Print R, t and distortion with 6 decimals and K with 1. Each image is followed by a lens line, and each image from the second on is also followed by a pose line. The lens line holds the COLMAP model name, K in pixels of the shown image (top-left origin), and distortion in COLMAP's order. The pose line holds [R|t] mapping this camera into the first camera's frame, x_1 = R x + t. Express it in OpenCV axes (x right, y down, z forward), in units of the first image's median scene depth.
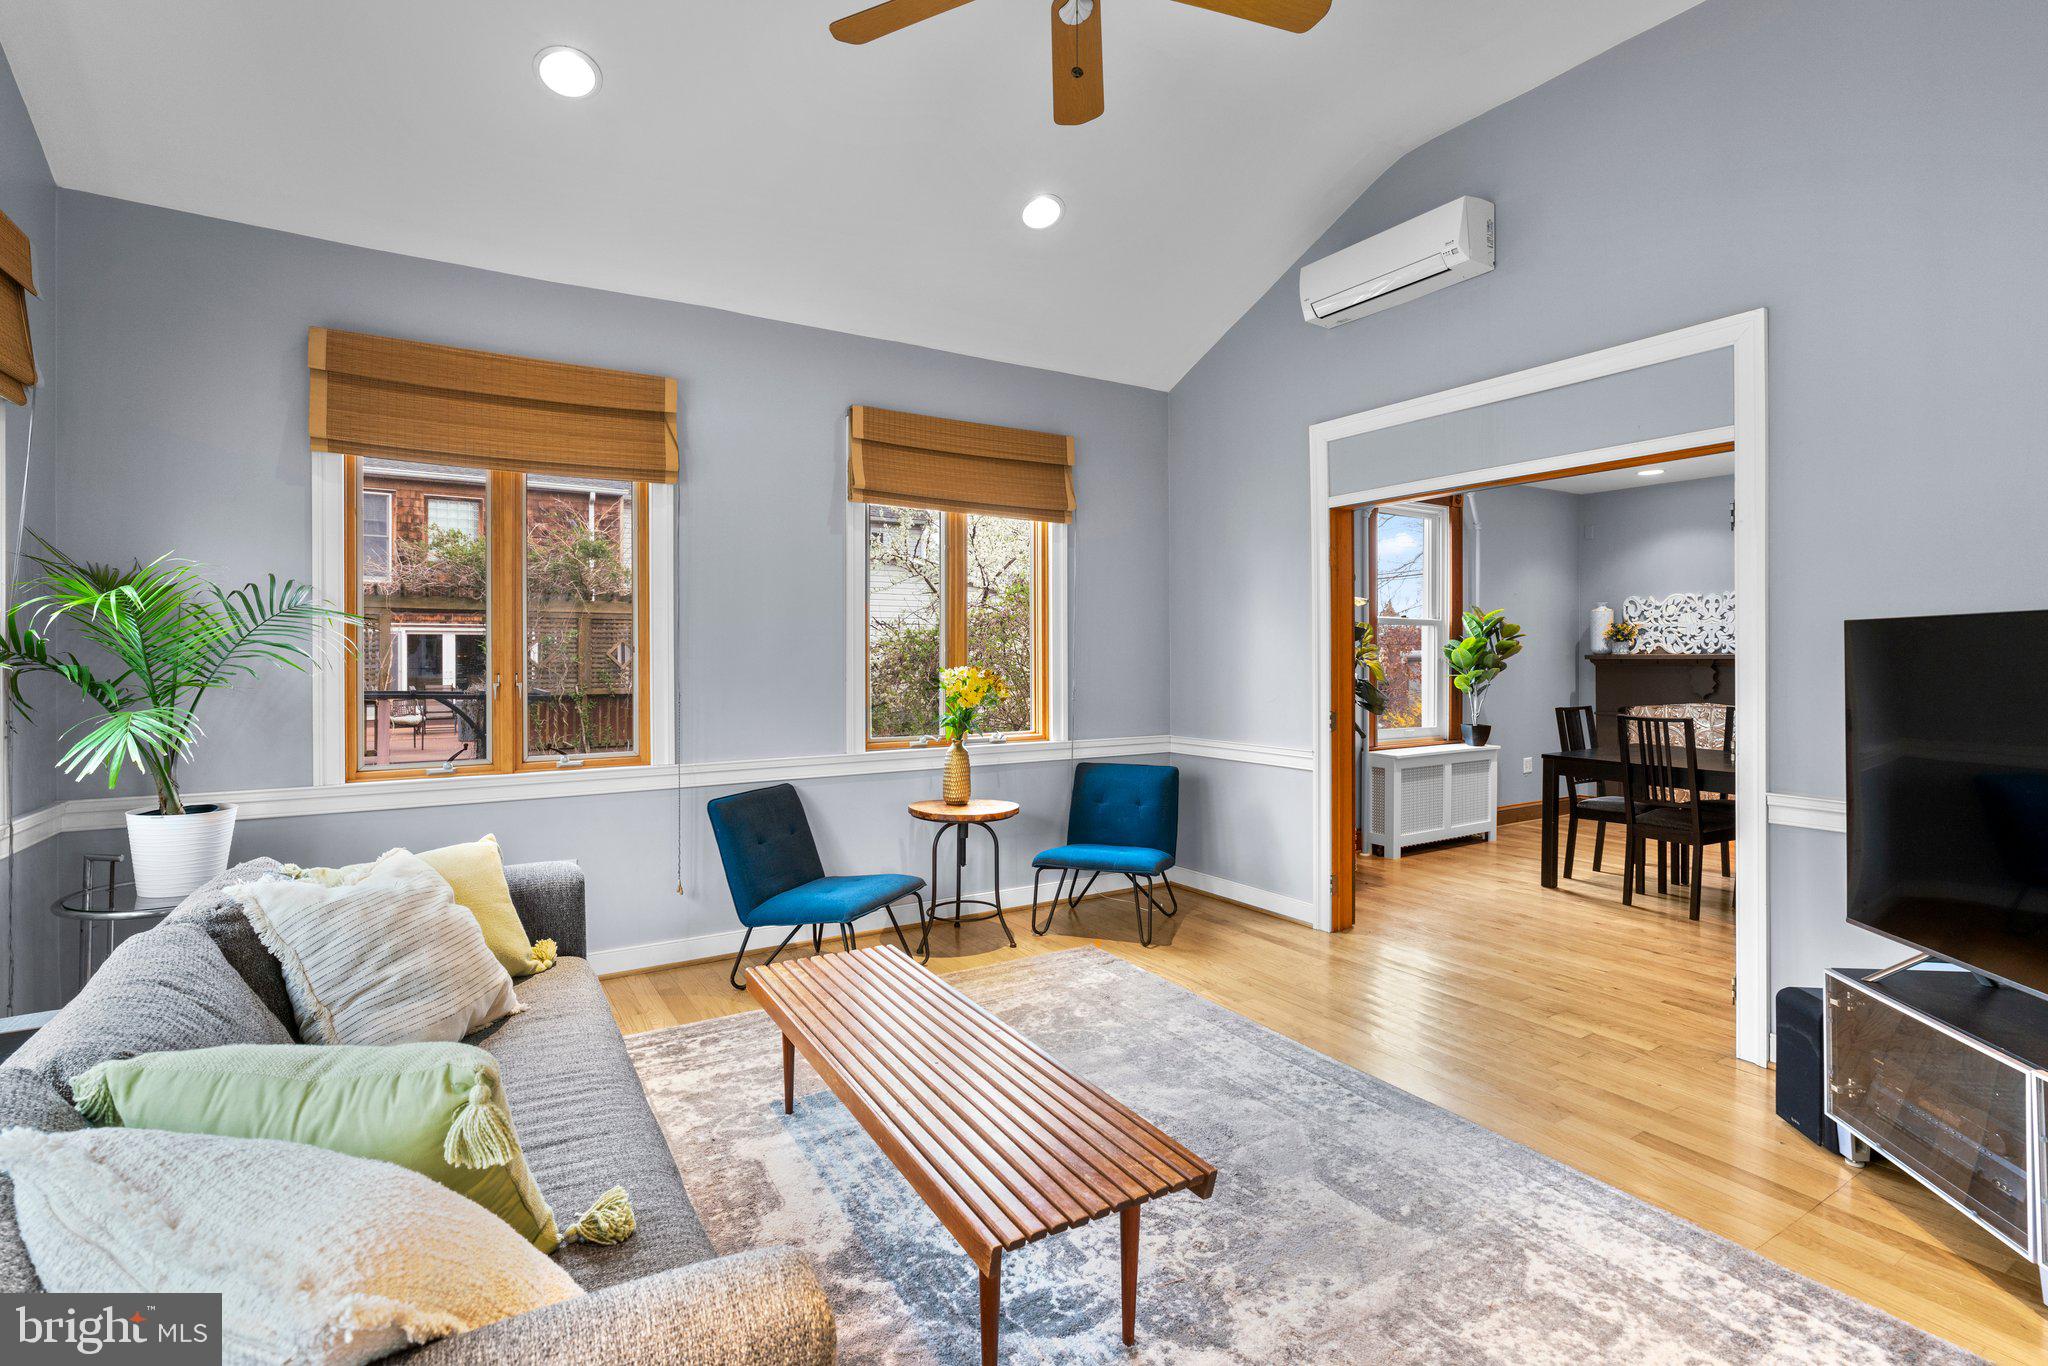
lens RADIAL K [[942.5, 0, 1021.9], [0, 942.5, 659.0], [0, 0, 1]] dist [-0.001230, 0.000700]
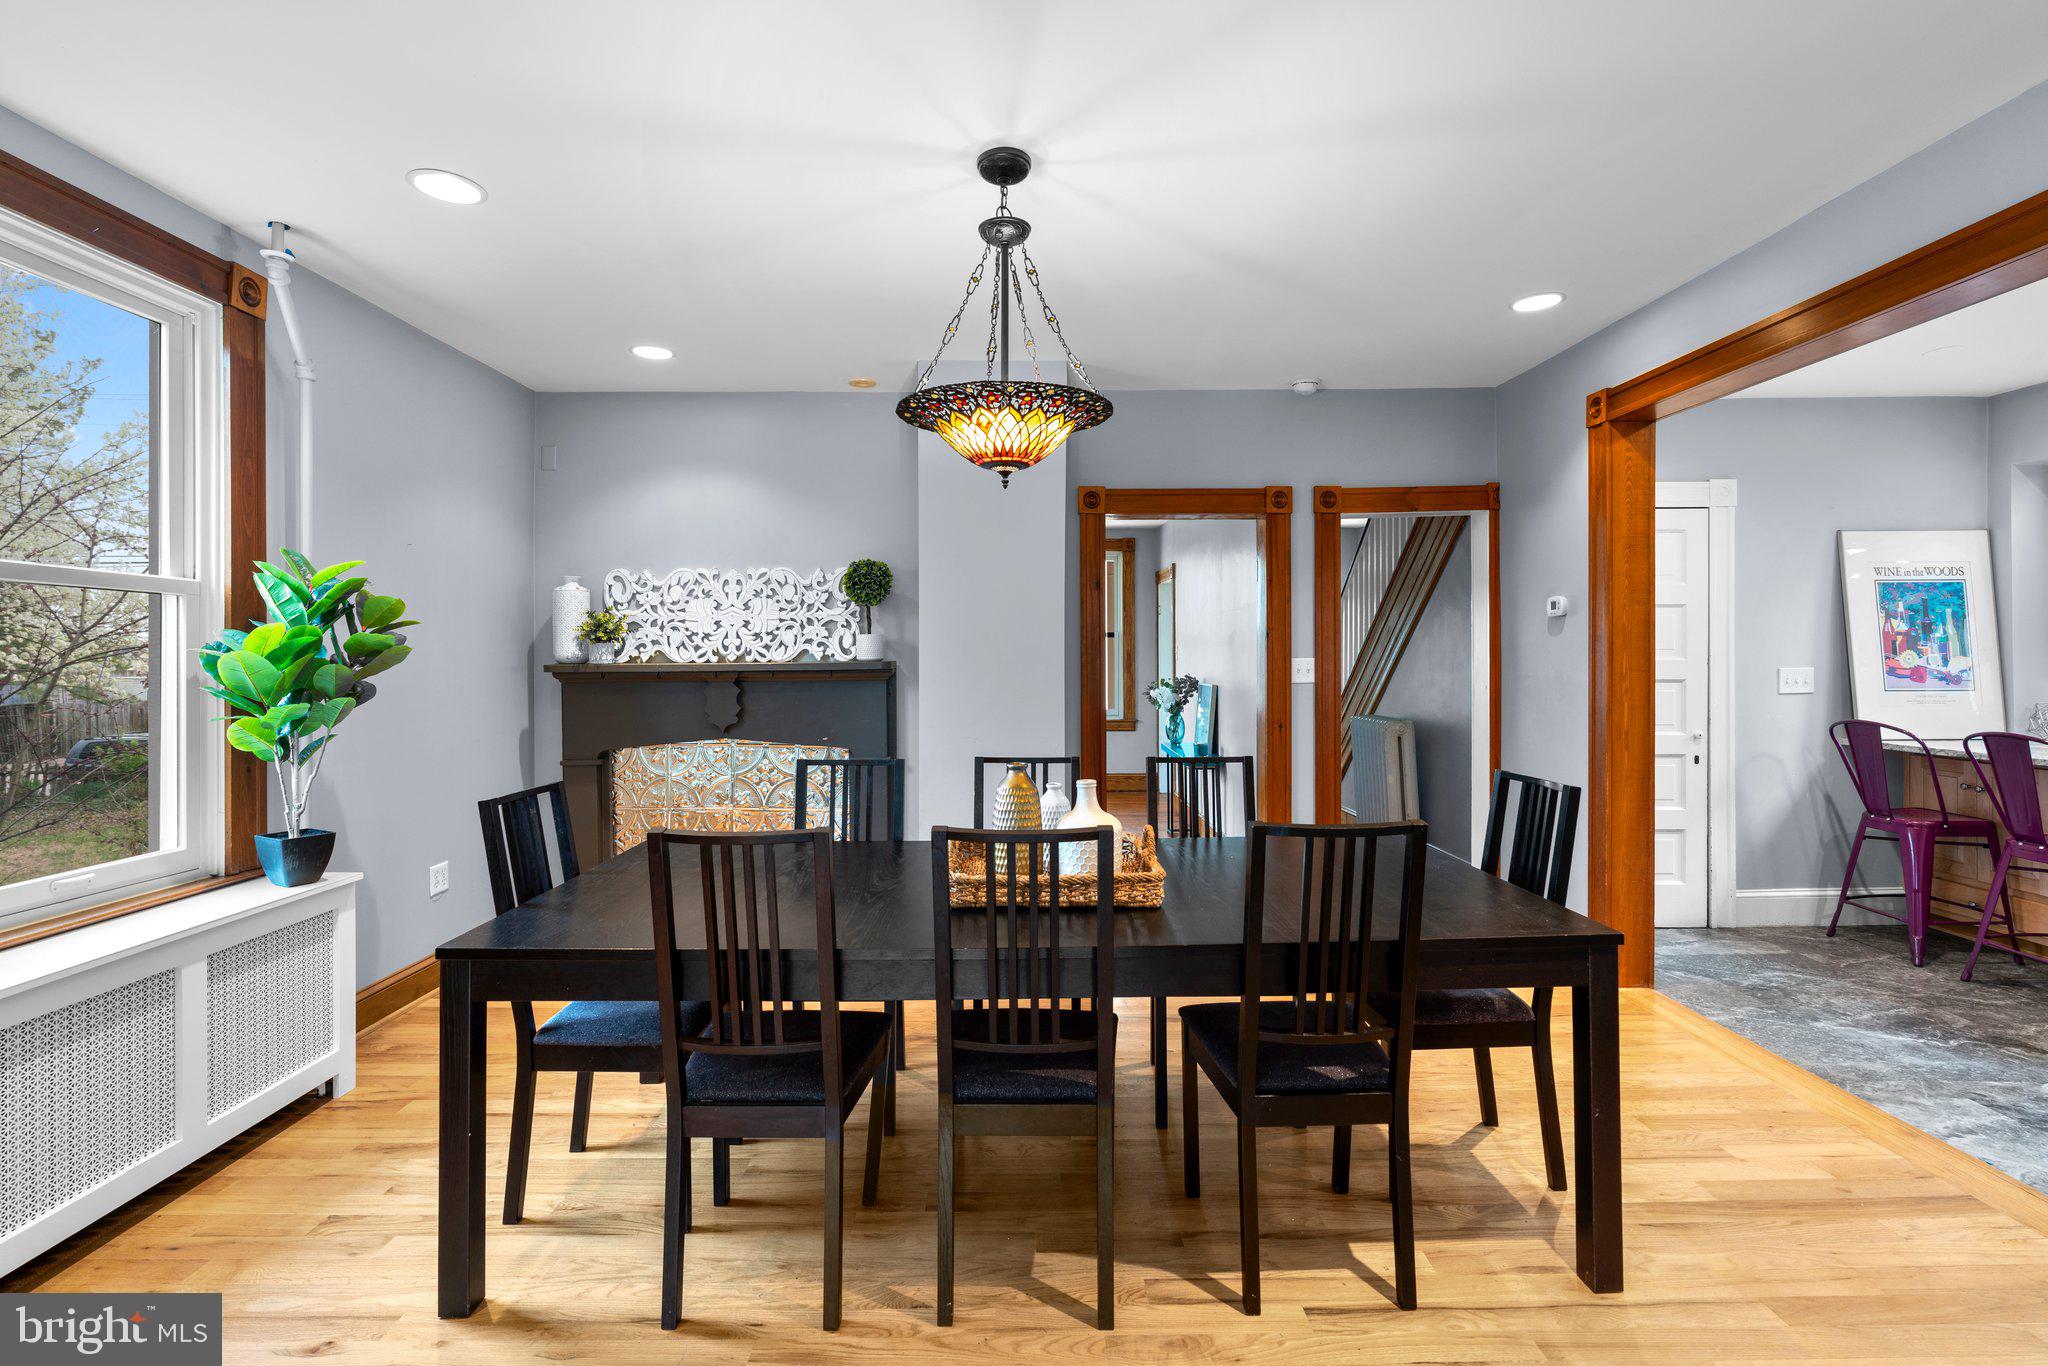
lens RADIAL K [[927.0, 0, 1026.7], [0, 927.0, 666.0], [0, 0, 1]] dist [-0.004777, -0.000147]
pose [[0.520016, -0.005428, 0.854139, 0.304807], [0.006199, 0.999977, 0.002581, -0.003733], [-0.854134, 0.003952, 0.520038, 0.516879]]
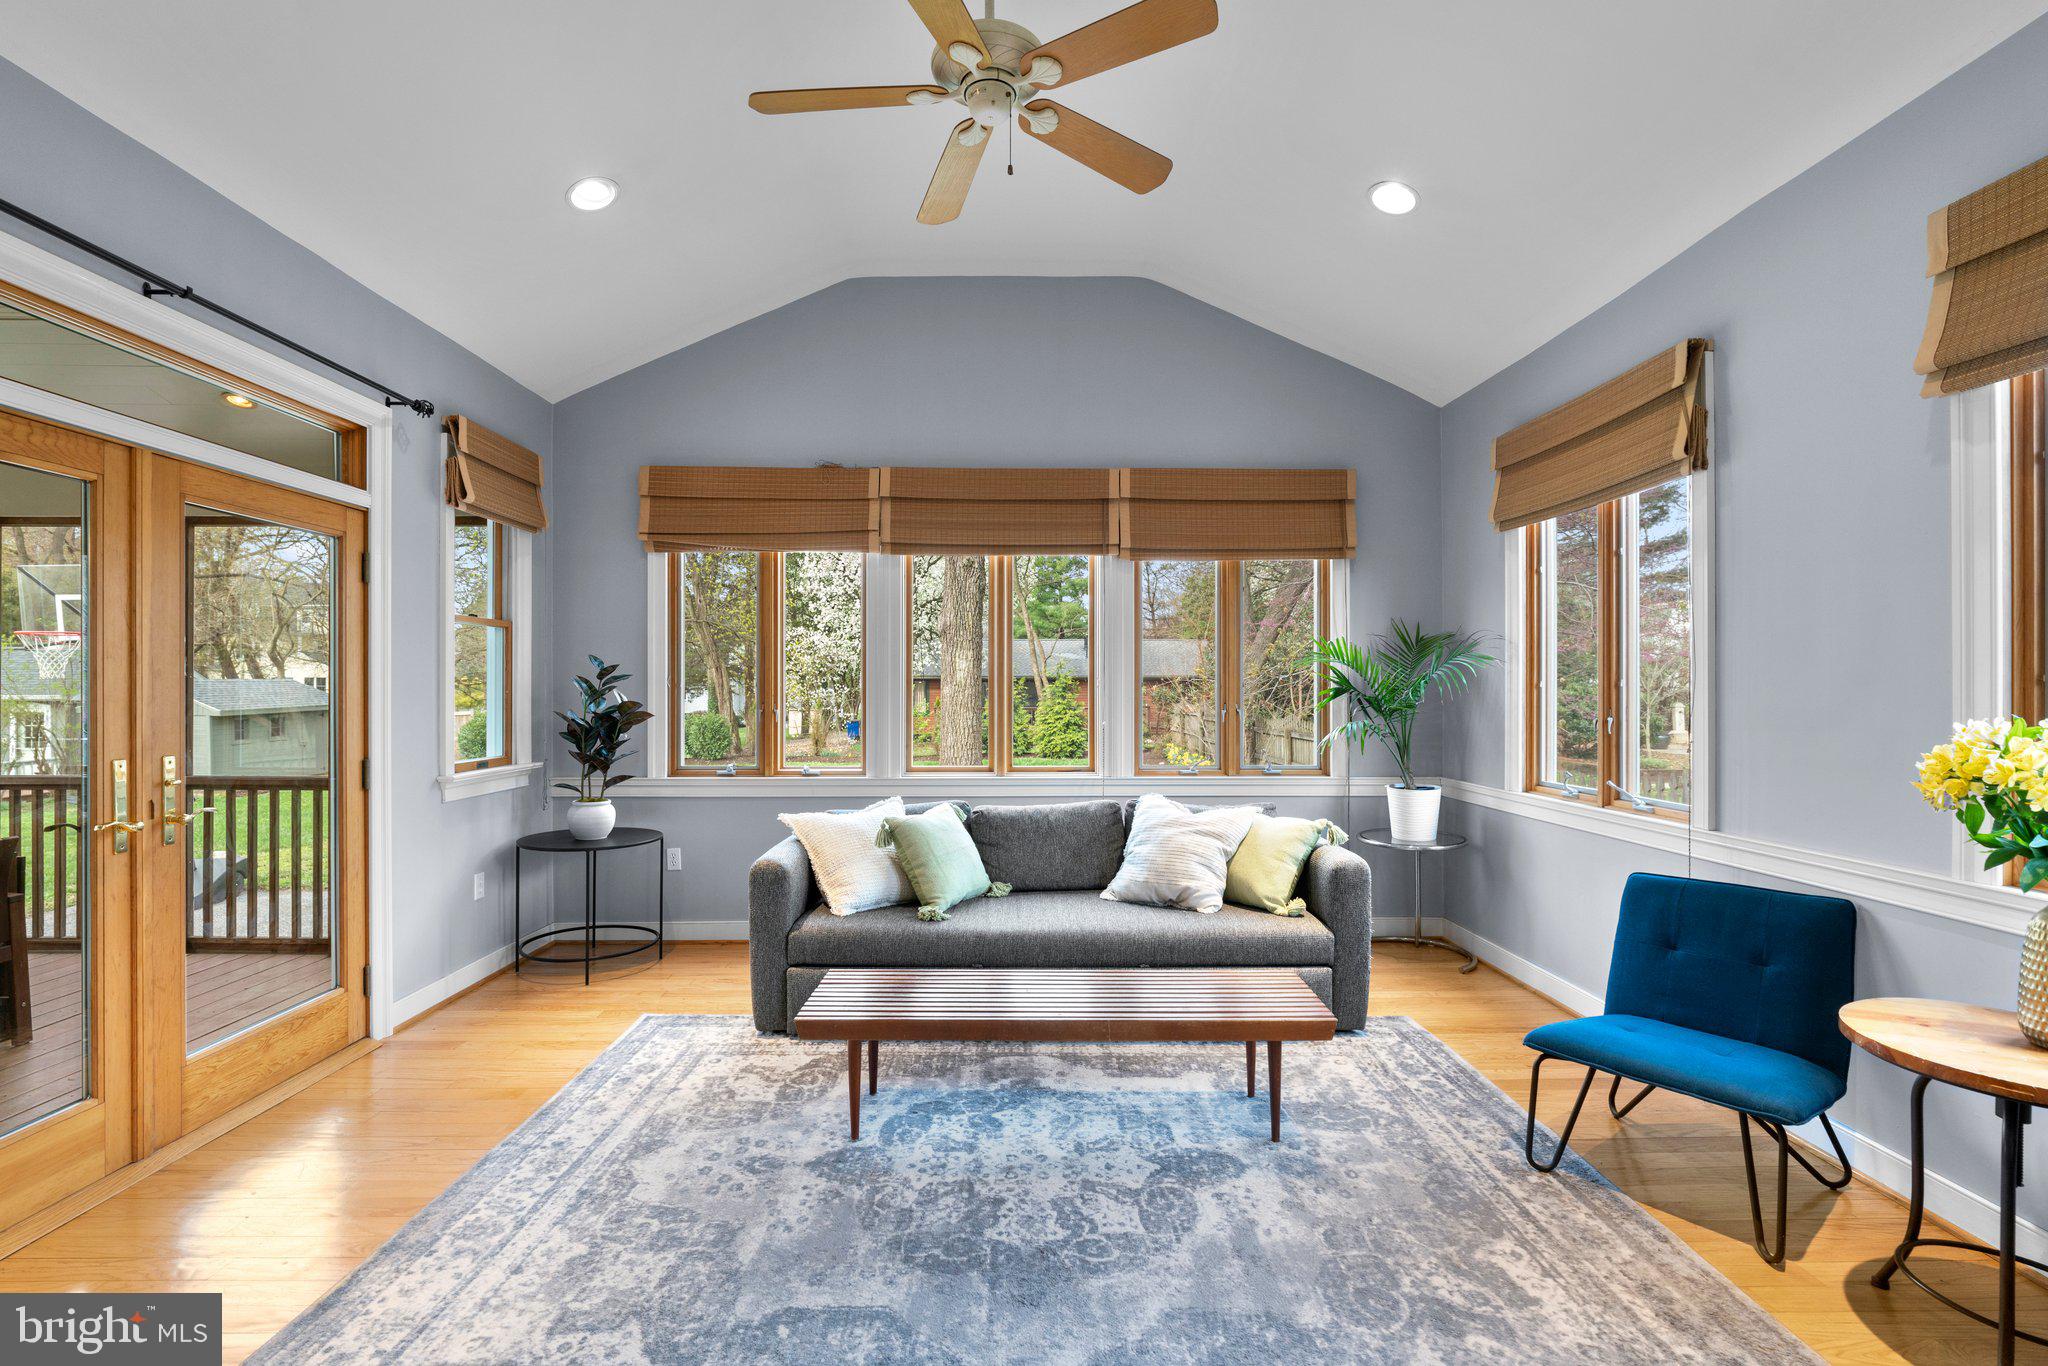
lens RADIAL K [[917.1, 0, 1027.4], [0, 917.1, 690.1], [0, 0, 1]] dist [-0.001210, 0.000063]
pose [[-0.505555, 0.000740, -0.862794, 0.352977], [-0.001281, 0.999998, 0.001608, -0.002743], [0.862794, 0.001918, -0.505553, 0.559538]]
